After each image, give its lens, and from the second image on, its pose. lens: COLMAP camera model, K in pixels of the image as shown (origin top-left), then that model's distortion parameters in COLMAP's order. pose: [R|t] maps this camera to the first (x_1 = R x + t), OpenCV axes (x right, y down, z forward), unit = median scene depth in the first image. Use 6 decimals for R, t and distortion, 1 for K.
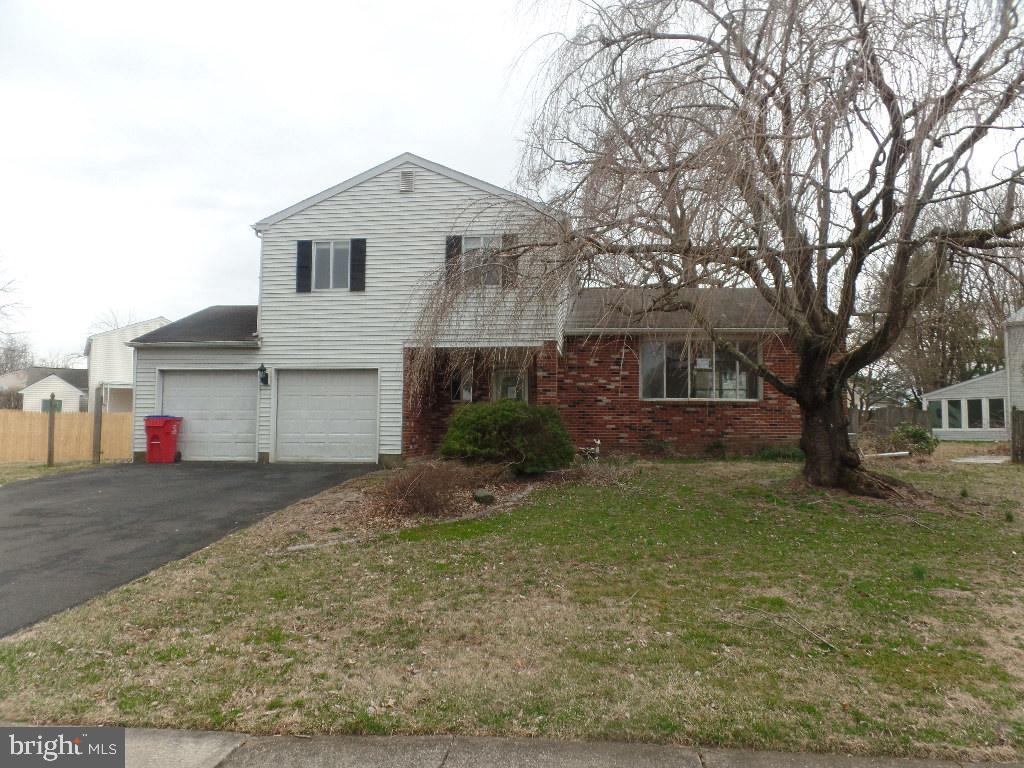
lens RADIAL K [[708.8, 0, 511.6], [0, 708.8, 384.7], [0, 0, 1]] dist [0.002249, 0.011027]
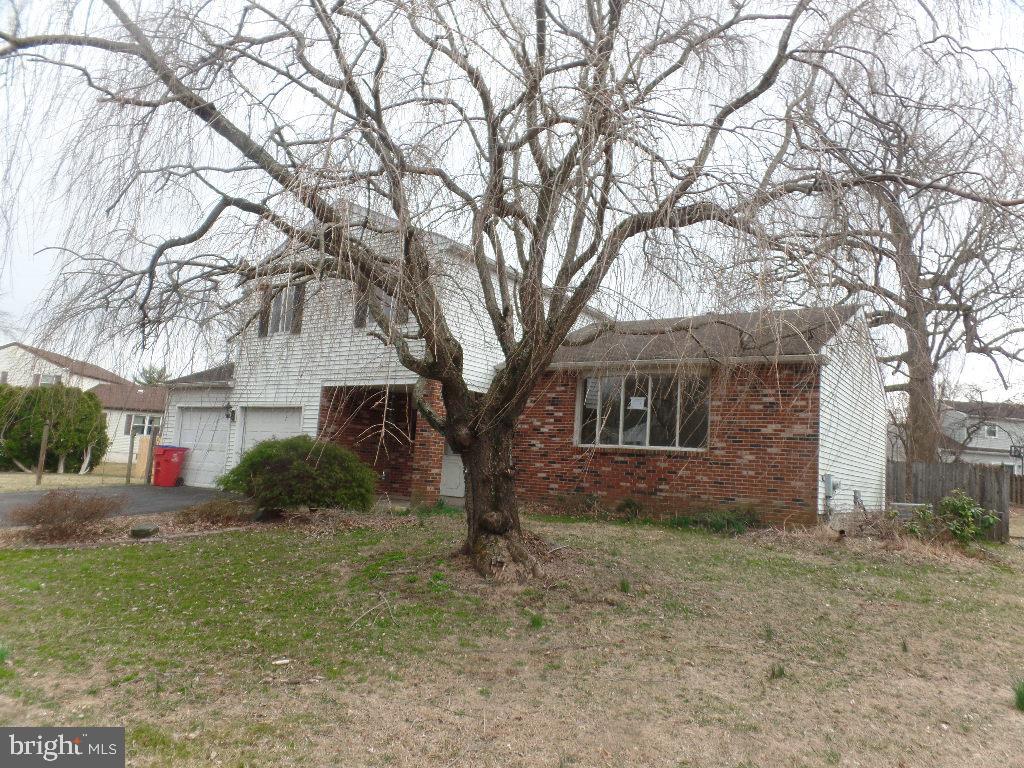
lens RADIAL K [[708.8, 0, 511.7], [0, 708.8, 385.6], [0, 0, 1]] dist [0.002249, 0.011027]
pose [[0.880167, -0.009909, -0.474561, 0.534957], [-0.023445, 0.997654, -0.064314, 0.006064], [0.474085, 0.067733, 0.877870, 0.209399]]
